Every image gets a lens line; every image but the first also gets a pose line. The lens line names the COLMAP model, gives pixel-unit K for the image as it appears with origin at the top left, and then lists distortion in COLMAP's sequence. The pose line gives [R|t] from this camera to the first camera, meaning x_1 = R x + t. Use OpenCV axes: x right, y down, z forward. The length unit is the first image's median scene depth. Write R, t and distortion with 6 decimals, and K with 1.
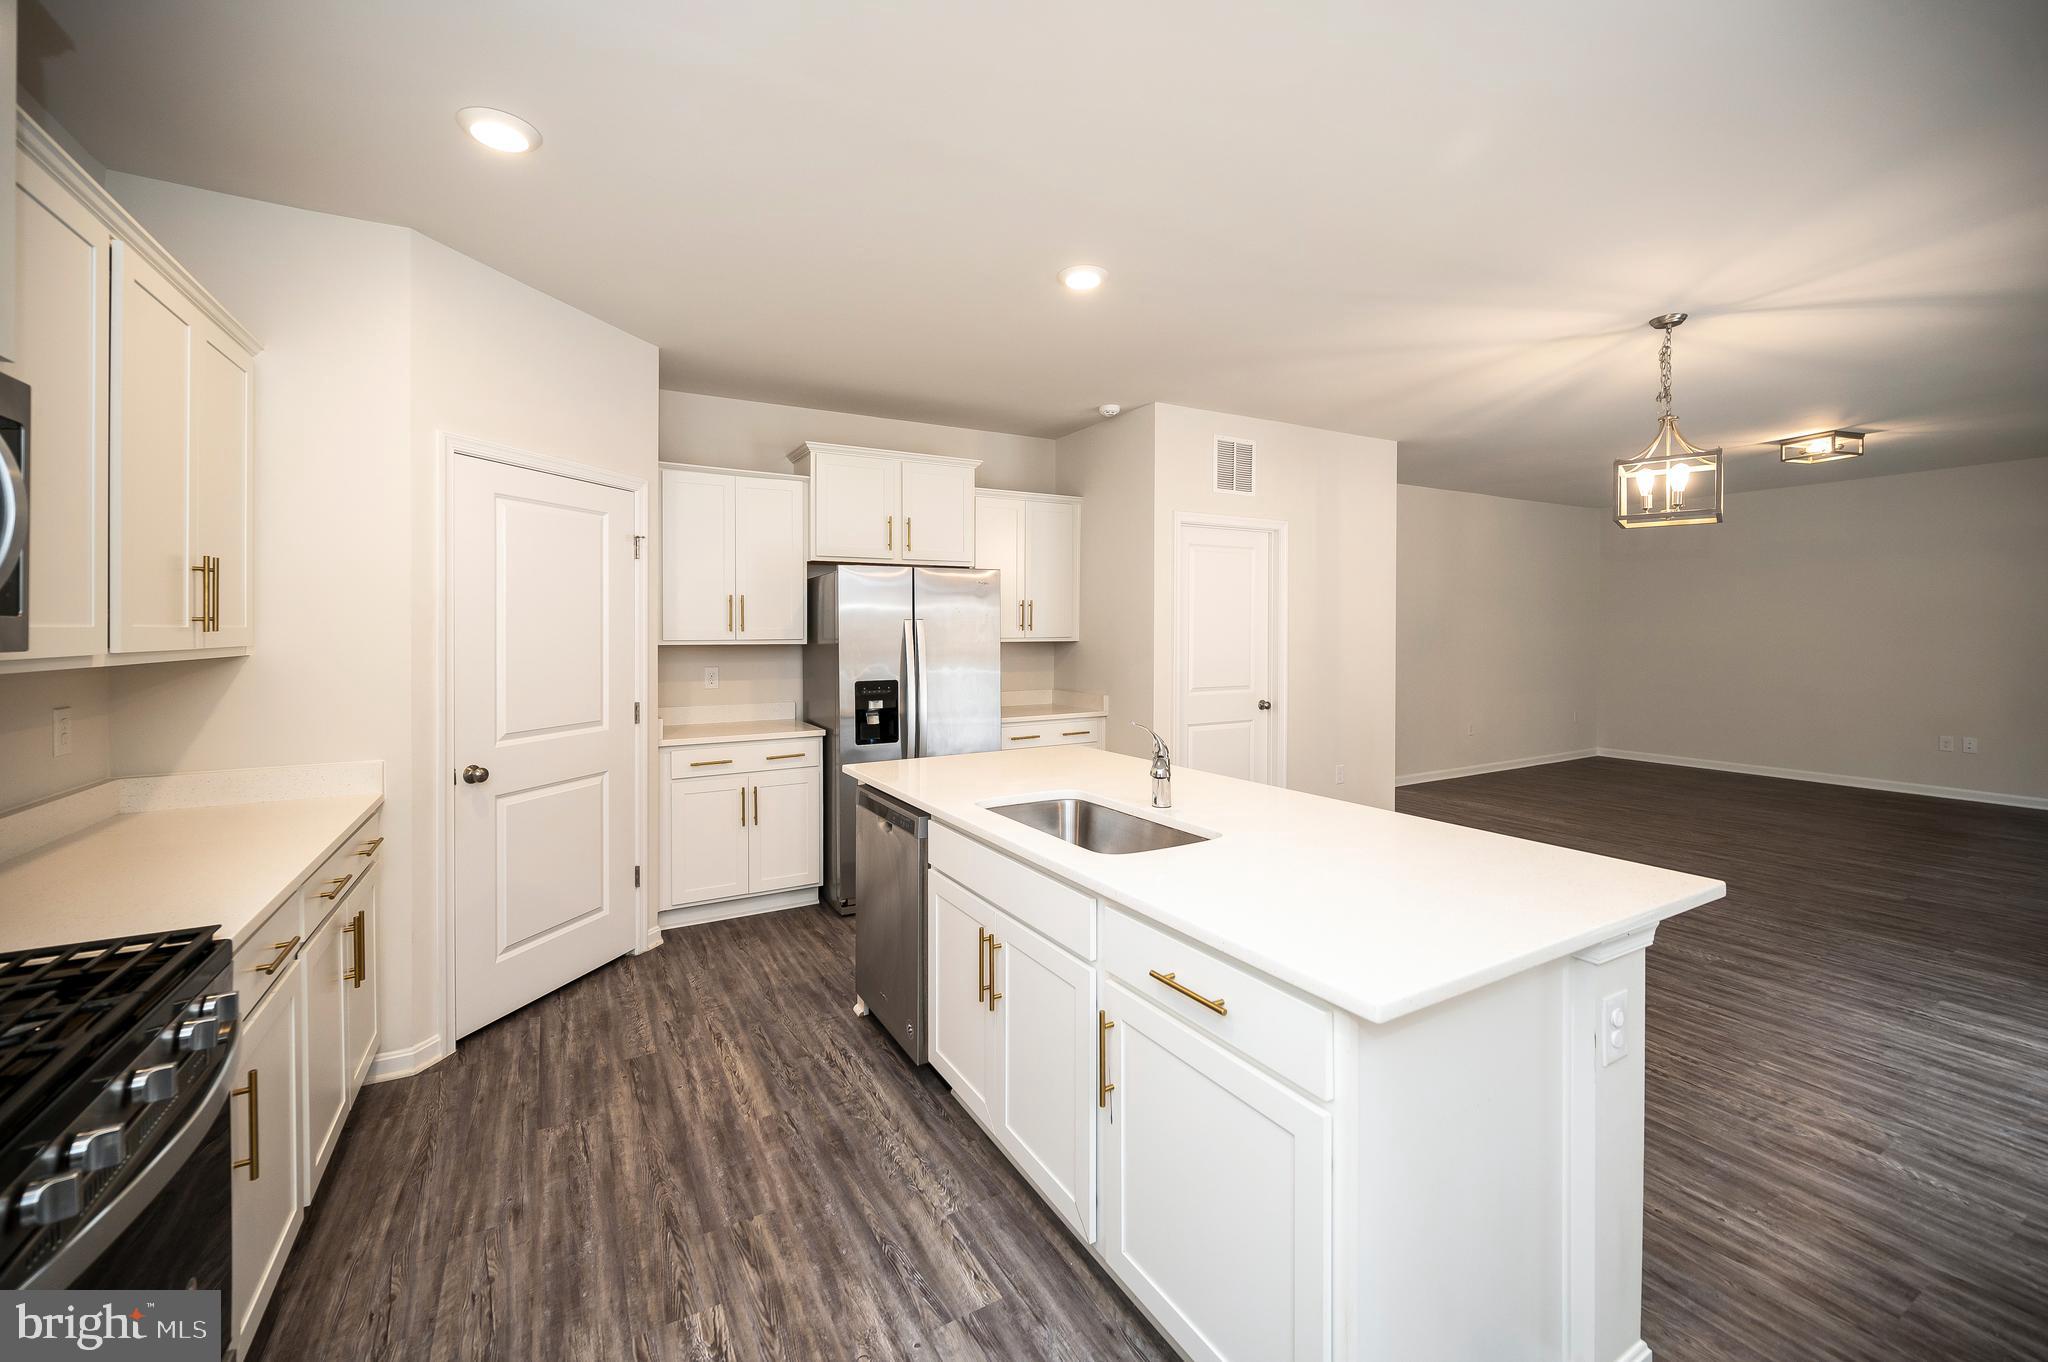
lens RADIAL K [[825.4, 0, 1021.1], [0, 825.4, 633.7], [0, 0, 1]] dist [-0.000219, -0.000303]
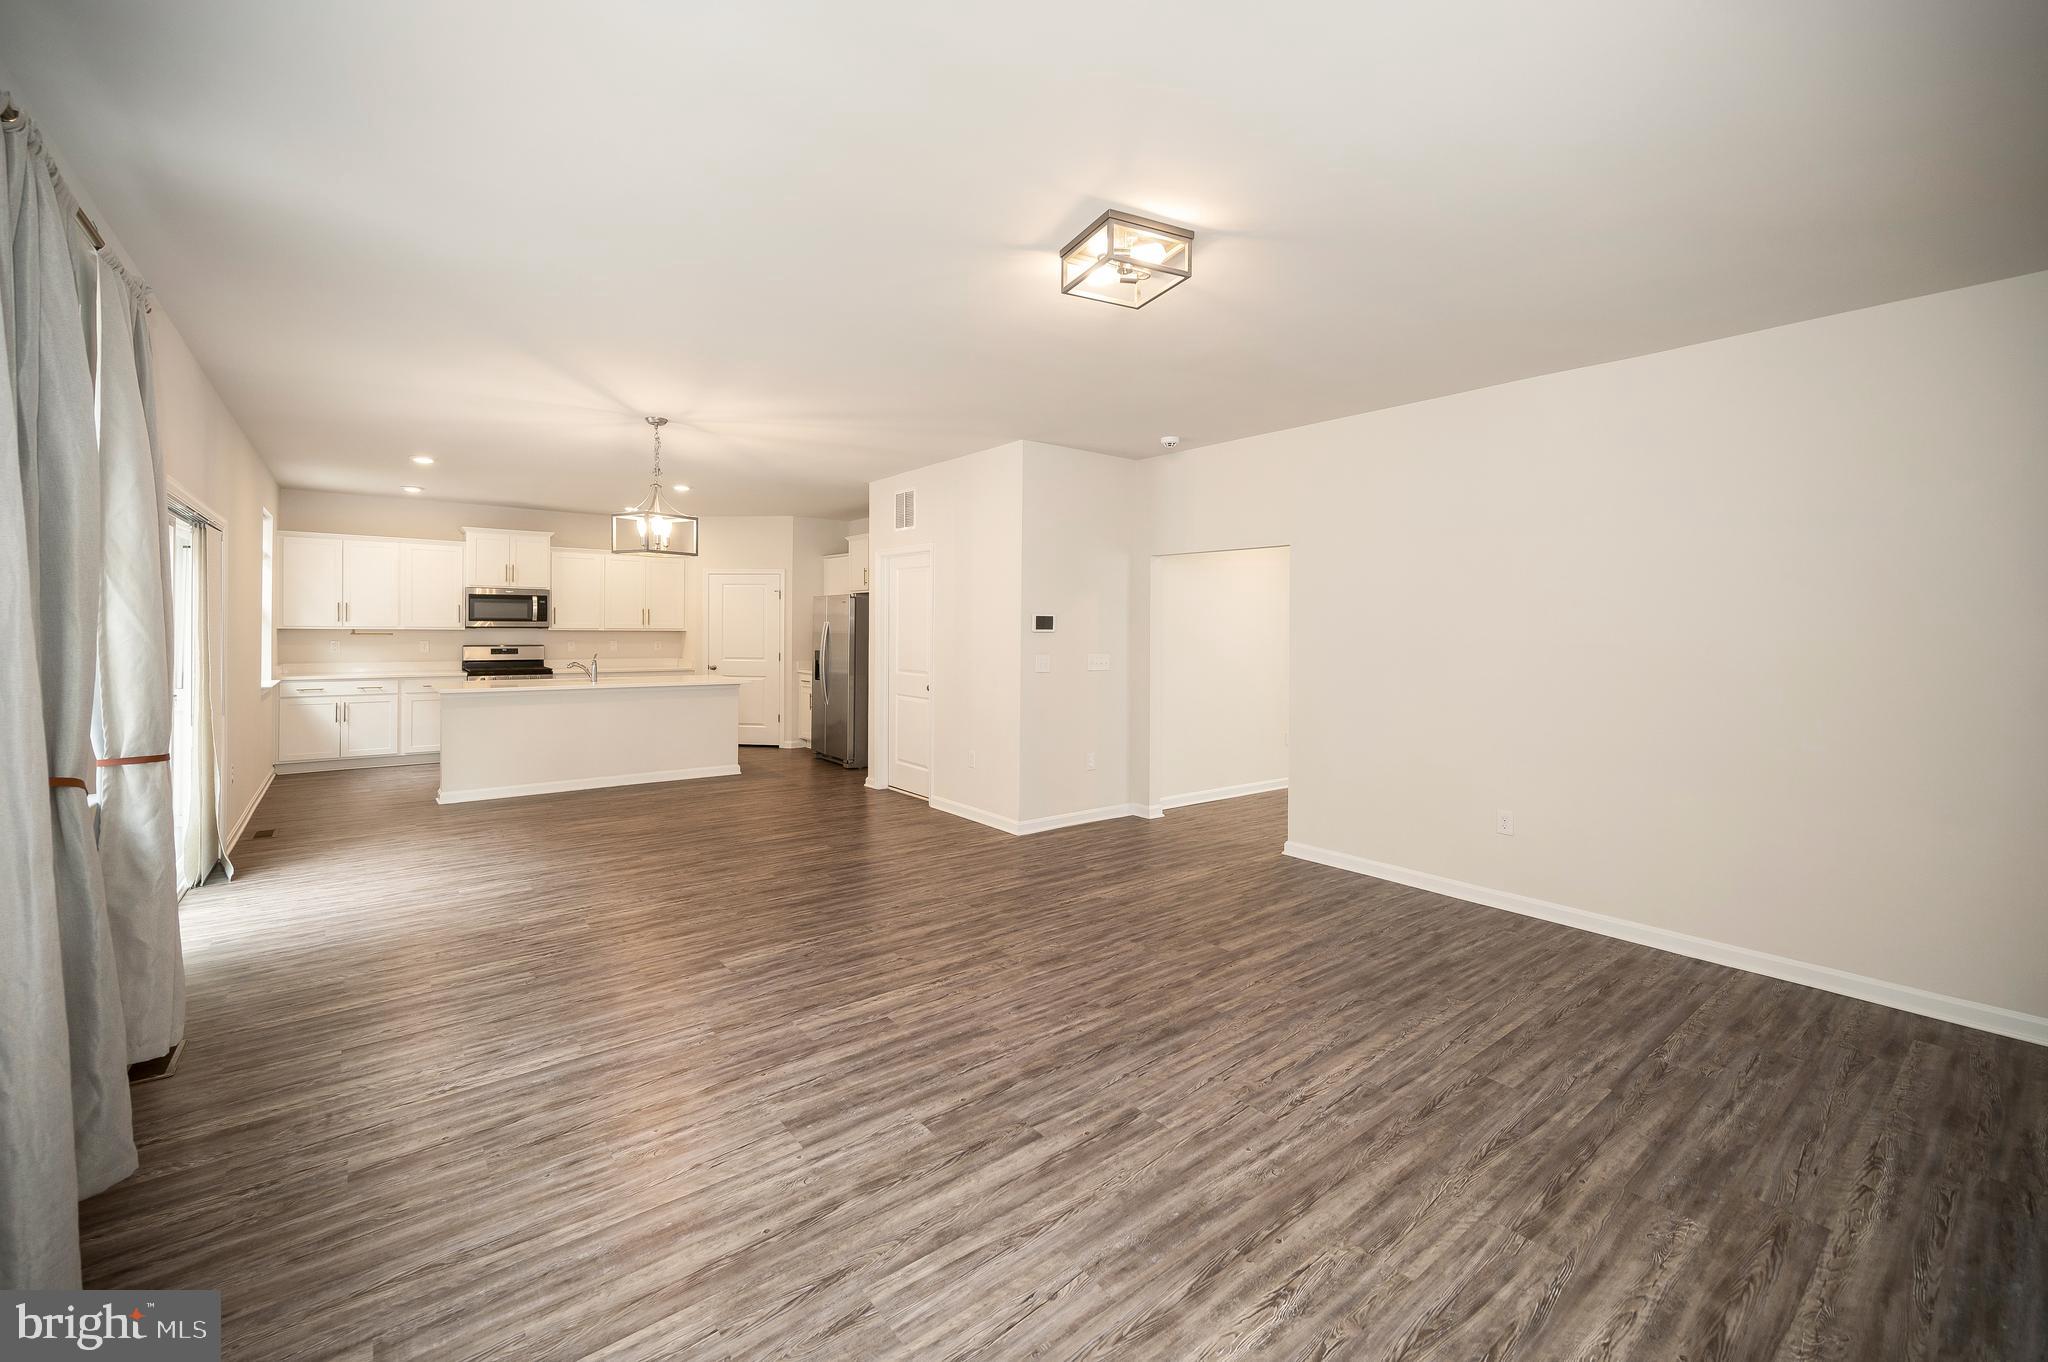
lens RADIAL K [[825.4, 0, 1046.2], [0, 825.4, 632.1], [0, 0, 1]] dist [-0.000219, -0.000303]
pose [[0.135910, 0.012858, -0.990638, 2.432586], [-0.014133, 0.999839, 0.011039, -0.026693], [0.990620, 0.012500, 0.136070, 1.544397]]
